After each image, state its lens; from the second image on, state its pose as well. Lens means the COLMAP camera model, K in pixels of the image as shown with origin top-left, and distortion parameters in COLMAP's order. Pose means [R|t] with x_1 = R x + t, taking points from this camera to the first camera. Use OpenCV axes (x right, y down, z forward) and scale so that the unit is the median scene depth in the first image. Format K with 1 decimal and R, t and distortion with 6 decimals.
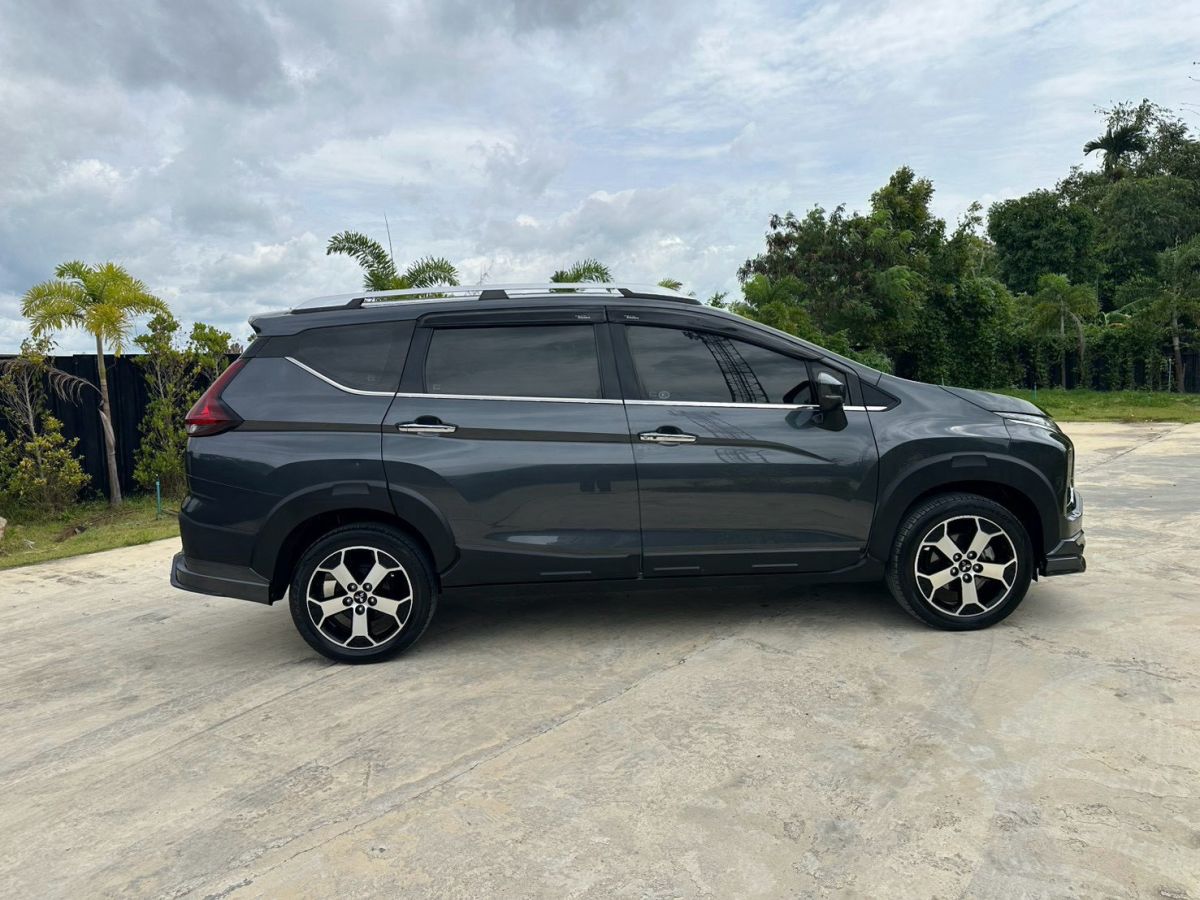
lens RADIAL K [[857.3, 0, 599.8], [0, 857.3, 441.9], [0, 0, 1]] dist [0.000799, -0.004091]
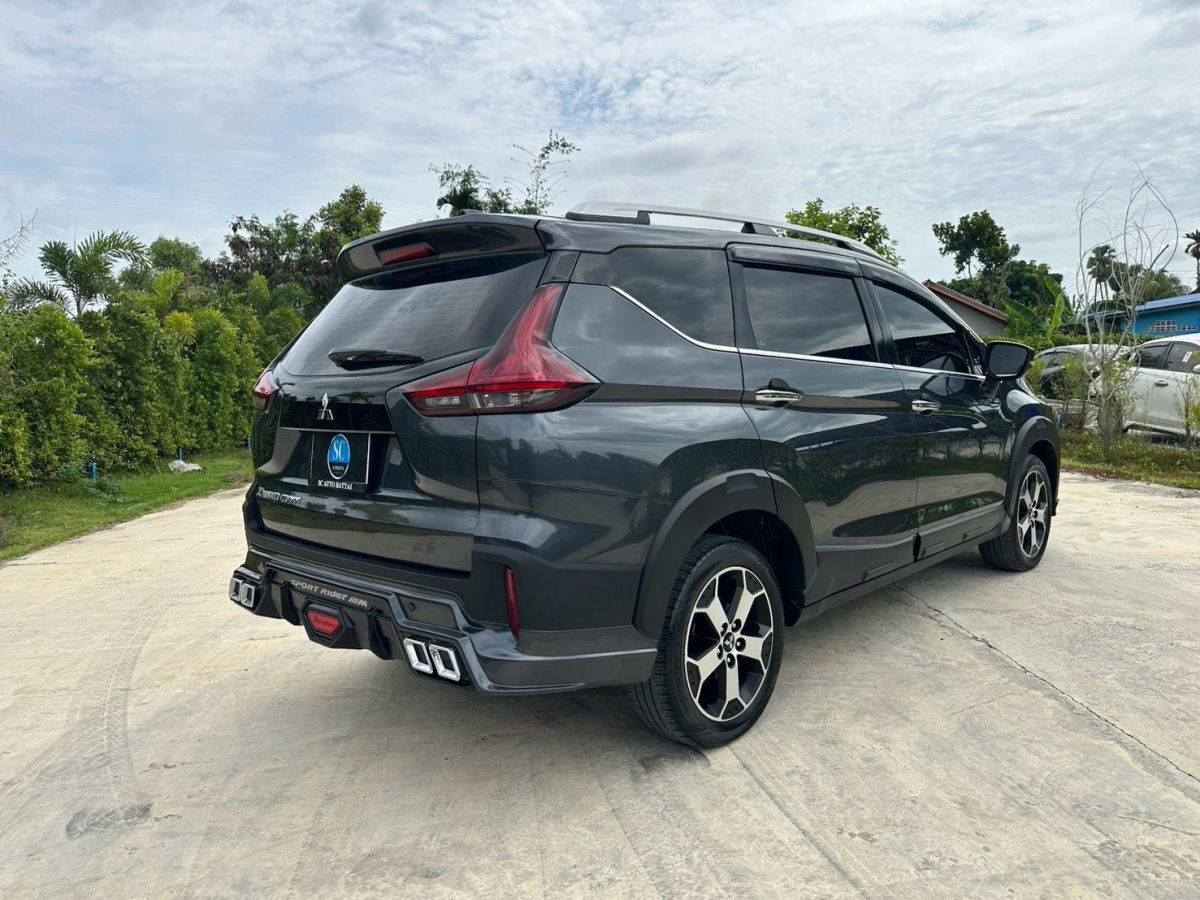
lens RADIAL K [[857.3, 0, 593.2], [0, 857.3, 449.3], [0, 0, 1]] dist [0.000799, -0.004091]
pose [[0.711687, -0.041049, 0.701296, -0.297104], [0.061860, 0.998075, -0.004357, 0.008506], [-0.699767, 0.046483, 0.712857, 0.208845]]
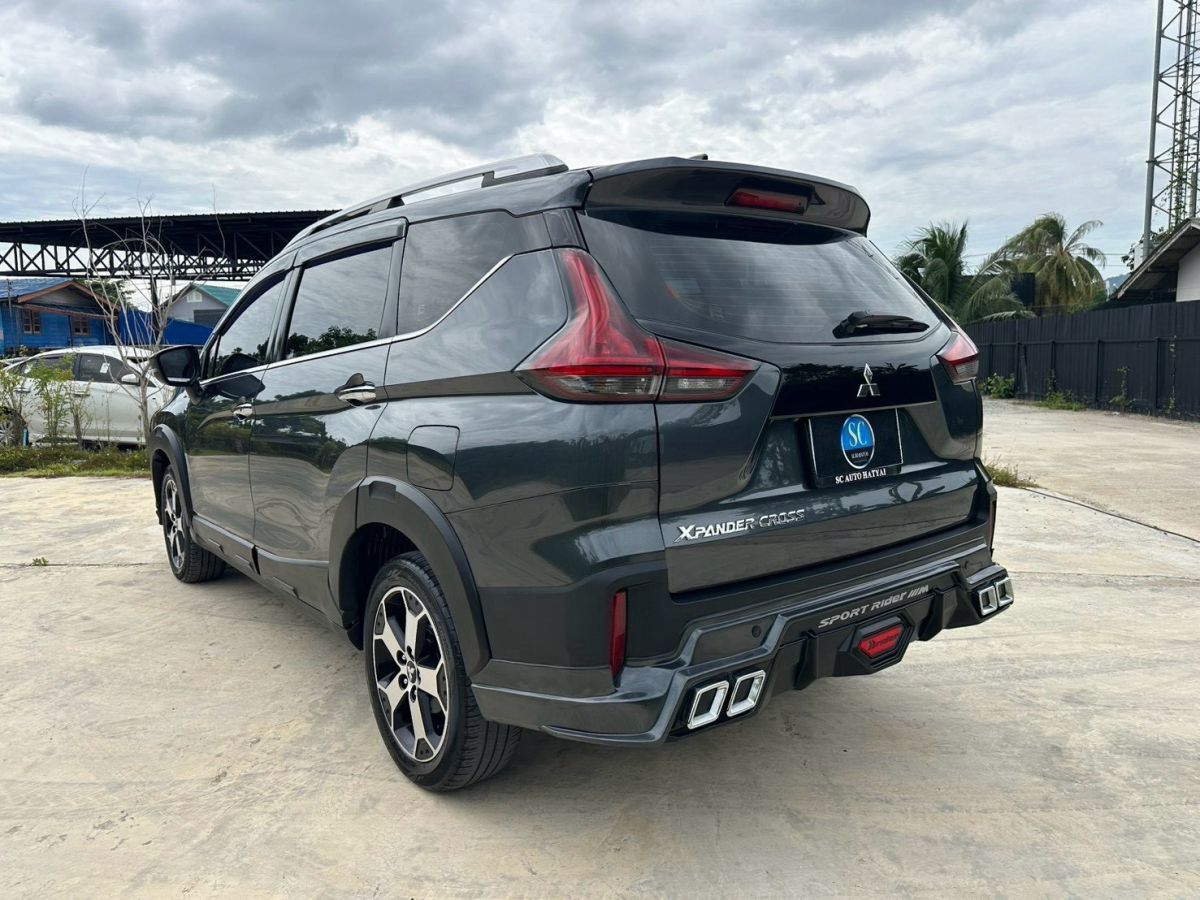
lens RADIAL K [[857.3, 0, 603.1], [0, 857.3, 471.8], [0, 0, 1]] dist [0.000799, -0.004091]
pose [[-0.613270, -0.047949, 0.788417, -0.298808], [0.111622, 0.982878, 0.146600, -0.023007], [-0.781947, 0.177910, -0.597417, 0.590007]]
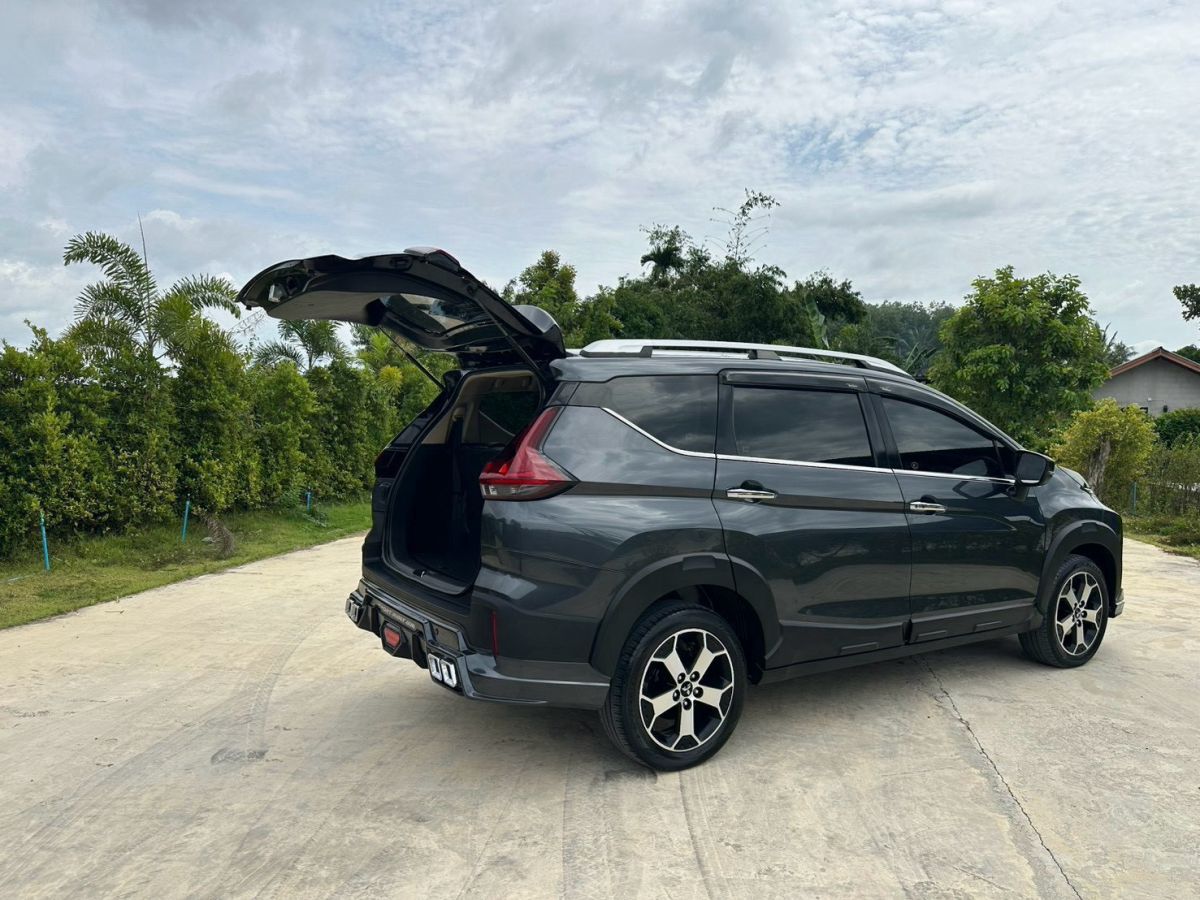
lens RADIAL K [[857.3, 0, 596.0], [0, 857.3, 444.9], [0, 0, 1]] dist [0.000799, -0.004091]
pose [[0.856010, 0.046537, 0.514860, -0.291298], [-0.012058, 0.997466, -0.070111, -0.000821], [-0.516818, 0.053808, 0.854403, 0.106880]]
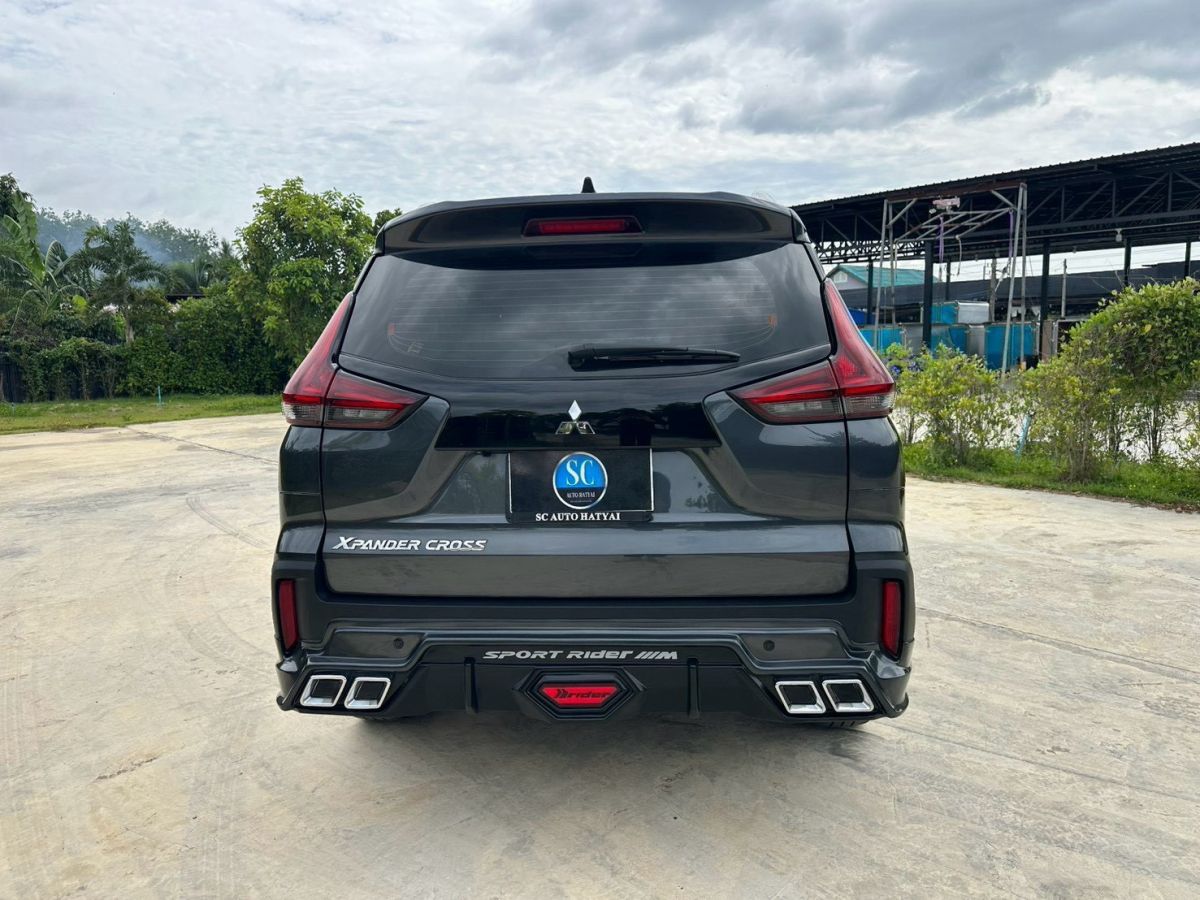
lens RADIAL K [[857.3, 0, 609.5], [0, 857.3, 450.9], [0, 0, 1]] dist [0.000799, -0.004091]
pose [[0.085739, -0.080277, 0.993078, -0.363333], [0.100262, 0.992384, 0.071564, -0.013796], [-0.991260, 0.093432, 0.093135, 0.403425]]
